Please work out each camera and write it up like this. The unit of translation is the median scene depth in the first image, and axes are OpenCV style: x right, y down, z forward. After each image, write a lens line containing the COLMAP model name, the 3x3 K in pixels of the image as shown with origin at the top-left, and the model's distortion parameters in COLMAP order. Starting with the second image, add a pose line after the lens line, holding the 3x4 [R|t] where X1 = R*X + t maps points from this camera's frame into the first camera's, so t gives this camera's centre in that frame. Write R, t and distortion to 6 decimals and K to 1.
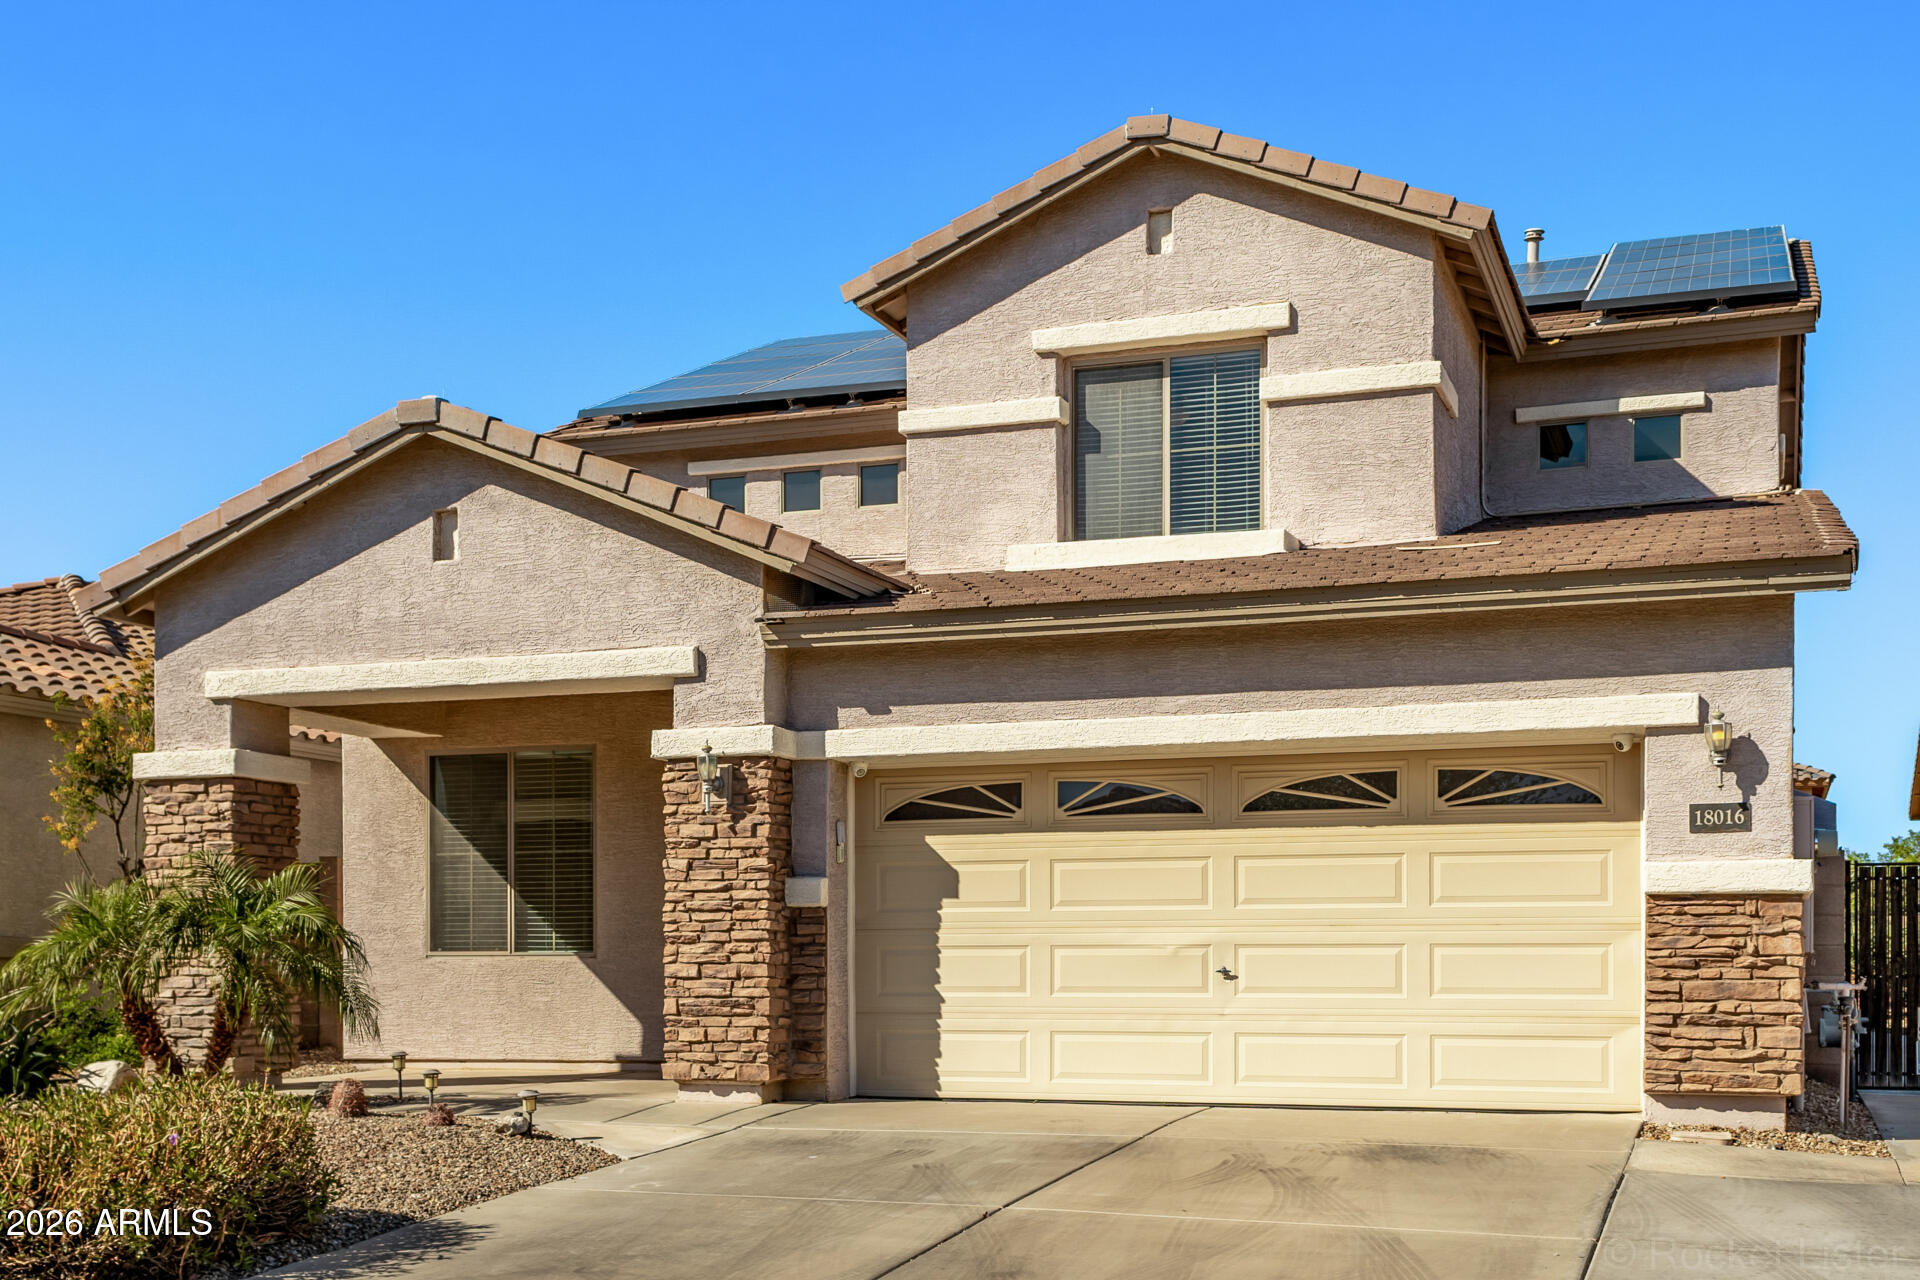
lens RADIAL K [[2235.4, 0, 1016.3], [0, 2235.4, 640.4], [0, 0, 1]] dist [0.010236, 0.016453]
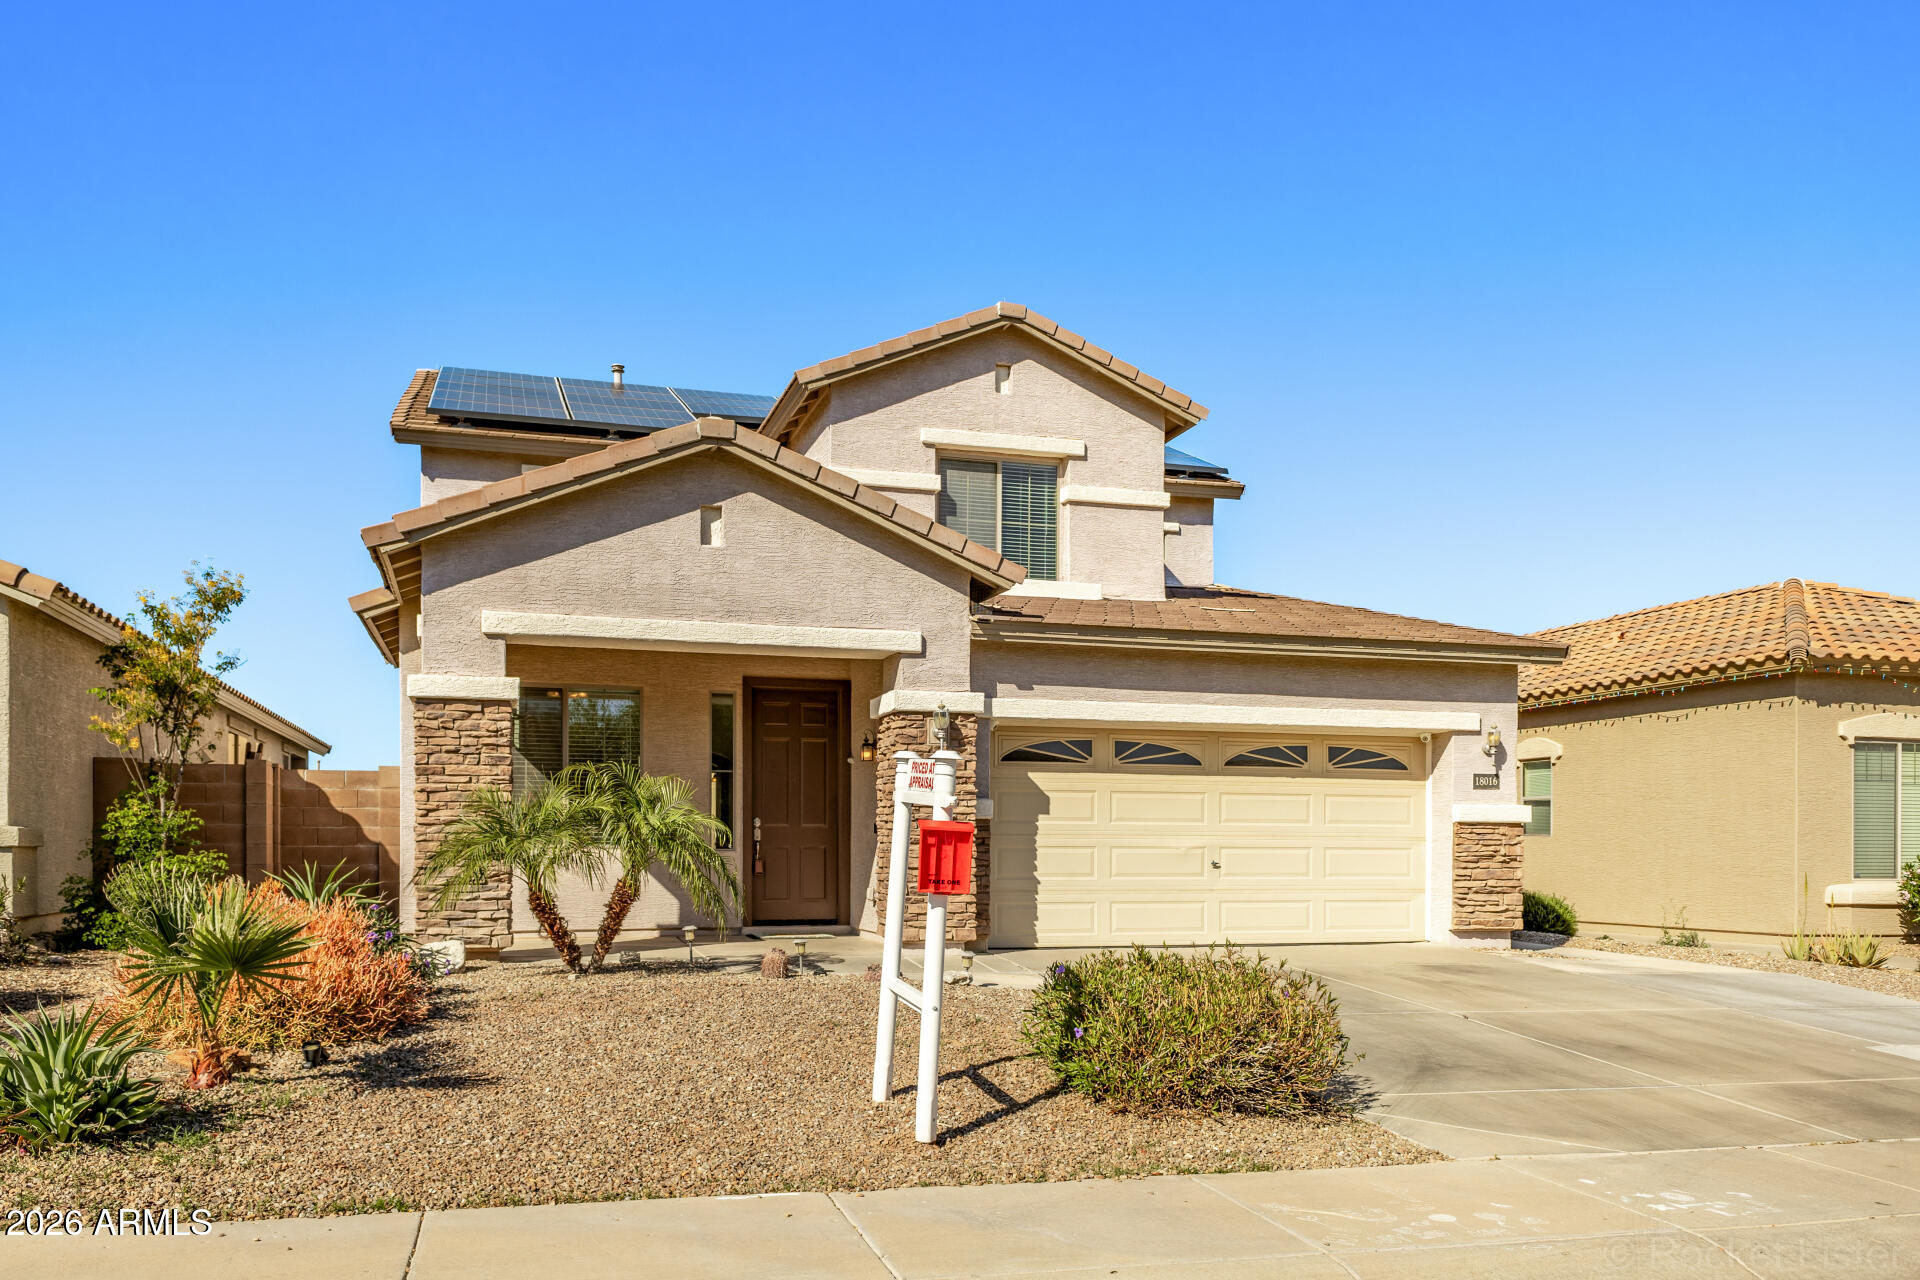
lens RADIAL K [[1473.1, 0, 994.8], [0, 1473.1, 642.0], [0, 0, 1]] dist [0.014780, -0.006452]
pose [[0.801250, 0.086799, 0.592001, -0.654729], [-0.092248, 0.995512, -0.021106, 0.023961], [-0.591176, -0.037700, 0.805661, 0.226107]]
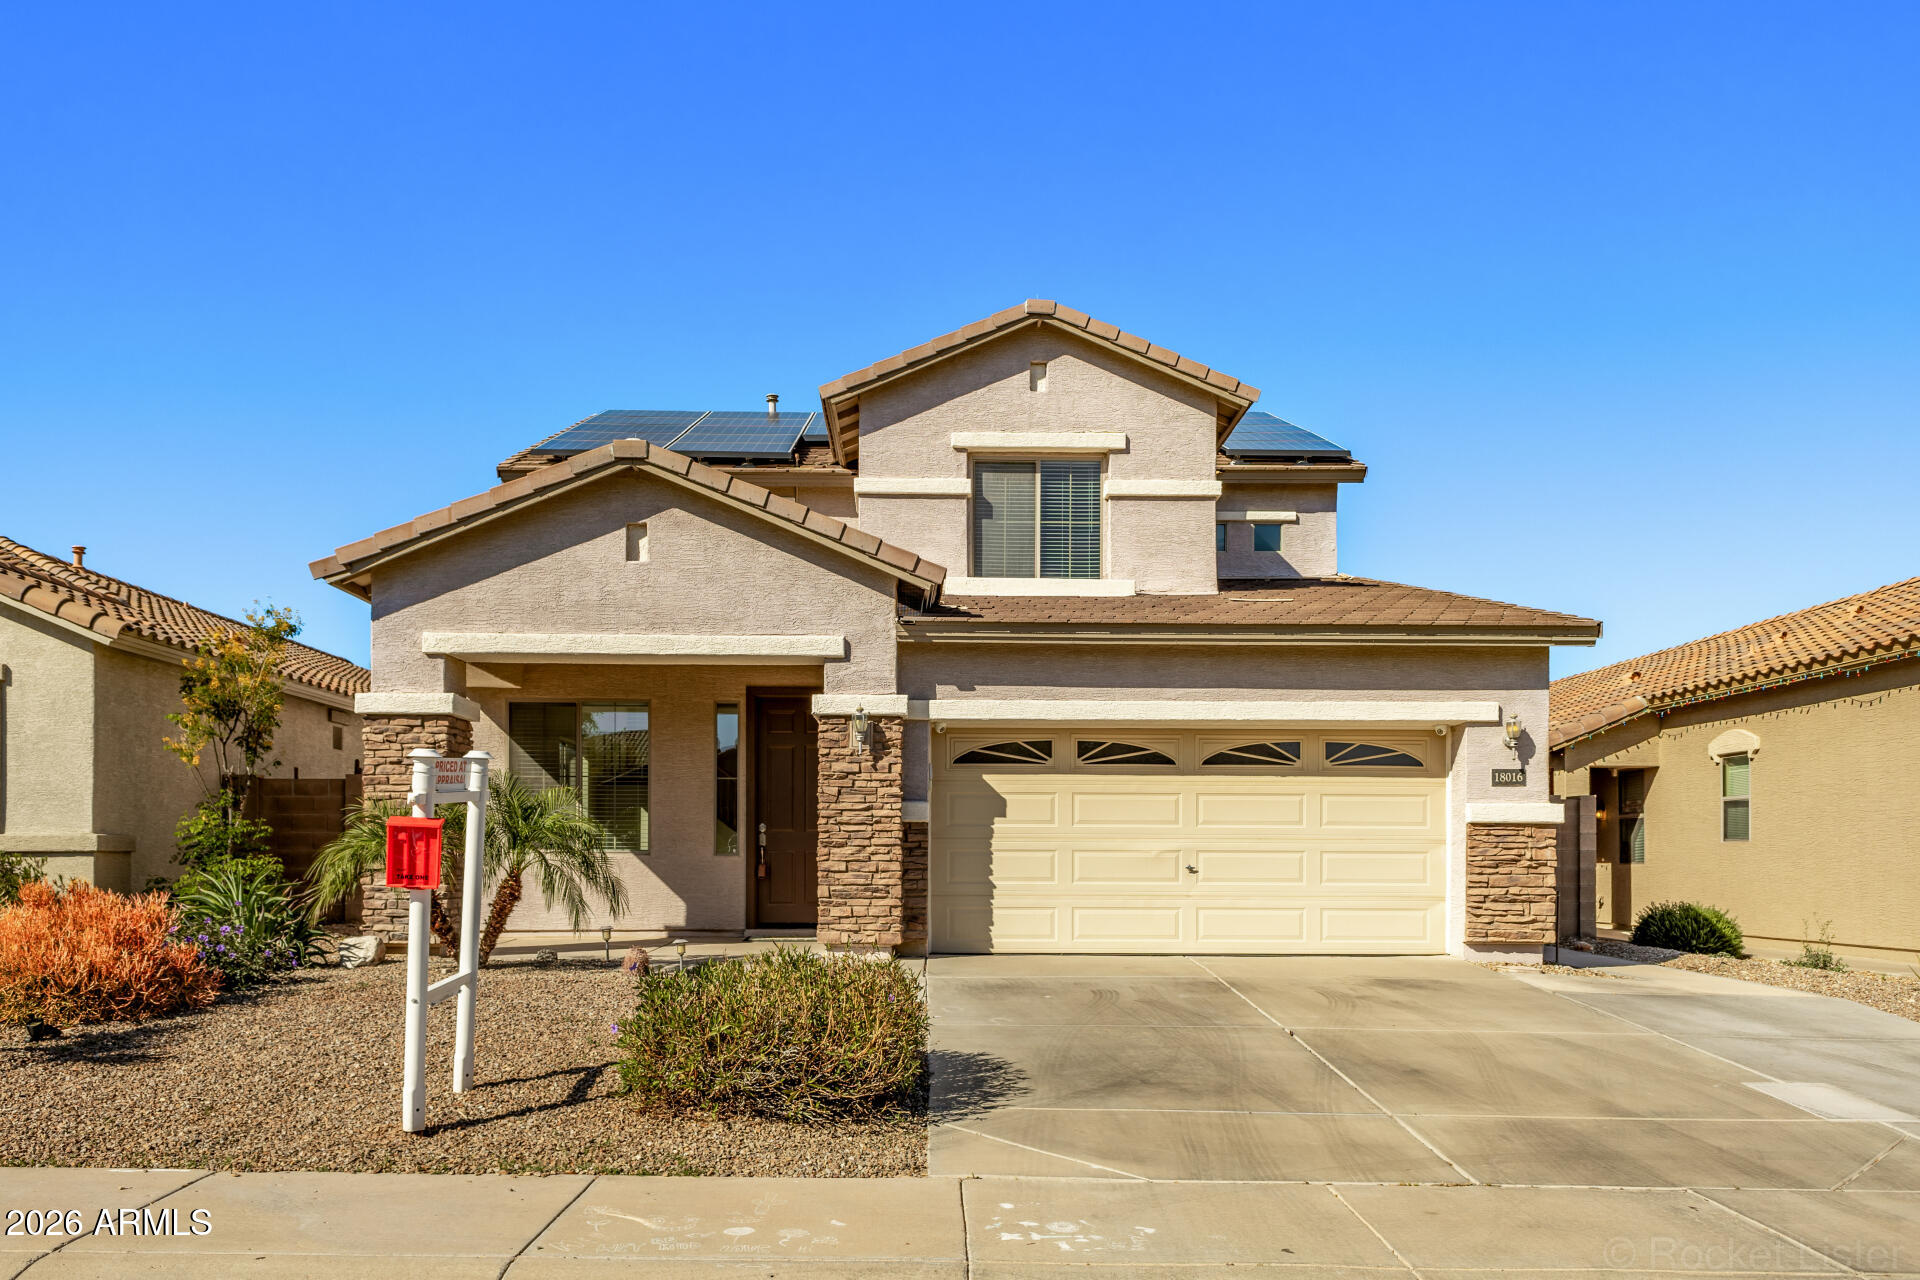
lens RADIAL K [[1473.1, 0, 994.8], [0, 1473.1, 642.0], [0, 0, 1]] dist [0.014780, -0.006452]
pose [[0.931432, 0.057089, 0.359410, -0.389416], [-0.057700, 0.998293, -0.009036, 0.008998], [-0.359312, -0.012322, 0.933136, 0.096990]]
